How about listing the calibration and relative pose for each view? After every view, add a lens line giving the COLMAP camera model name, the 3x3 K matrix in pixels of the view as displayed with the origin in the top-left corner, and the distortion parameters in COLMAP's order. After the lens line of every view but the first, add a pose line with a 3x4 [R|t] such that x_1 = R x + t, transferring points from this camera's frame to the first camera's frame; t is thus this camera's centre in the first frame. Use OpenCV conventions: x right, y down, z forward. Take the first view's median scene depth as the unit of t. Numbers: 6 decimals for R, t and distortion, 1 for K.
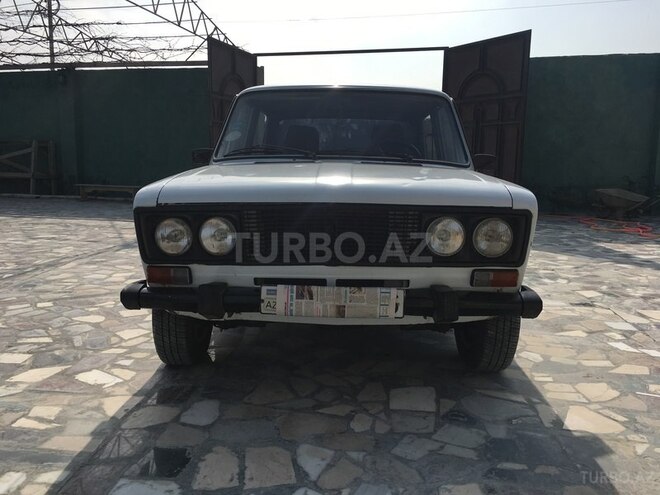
lens RADIAL K [[558.3, 0, 330.6], [0, 558.3, 241.9], [0, 0, 1]] dist [0.074910, -0.090687]
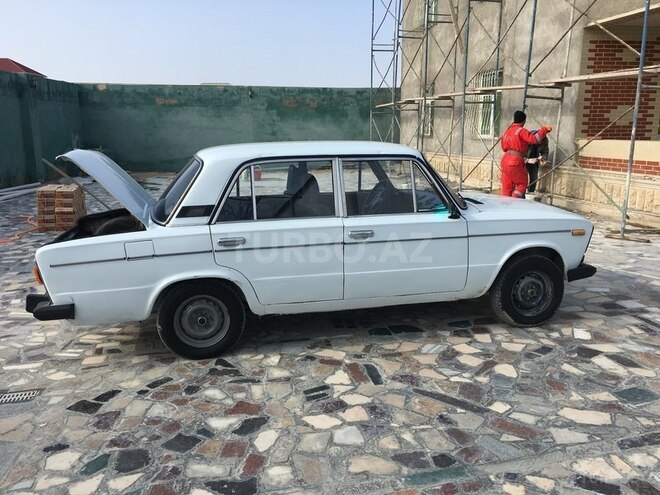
lens RADIAL K [[558.3, 0, 329.4], [0, 558.3, 247.3], [0, 0, 1]] dist [0.074910, -0.090687]
pose [[-0.265244, -0.215152, 0.939870, -1.835218], [0.142809, 0.955267, 0.258979, -0.590356], [-0.953547, 0.202914, -0.222653, 2.136811]]
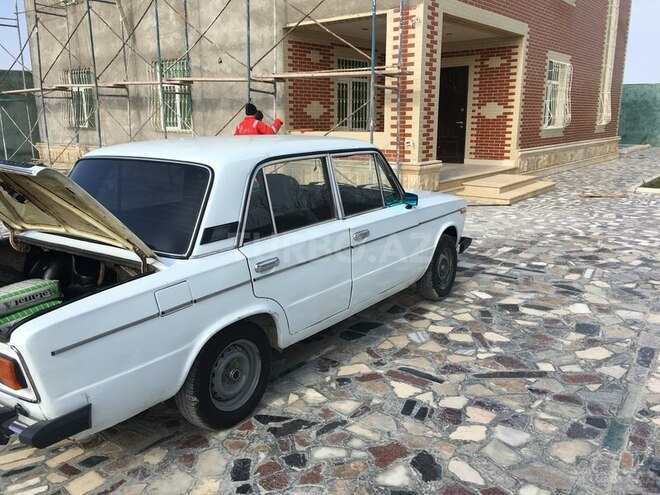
lens RADIAL K [[558.3, 0, 330.1], [0, 558.3, 245.3], [0, 0, 1]] dist [0.074910, -0.090687]
pose [[-0.829612, -0.136460, 0.541408, -1.069357], [0.073010, 0.934834, 0.347498, -0.699799], [-0.553547, 0.327816, -0.765586, 2.902092]]
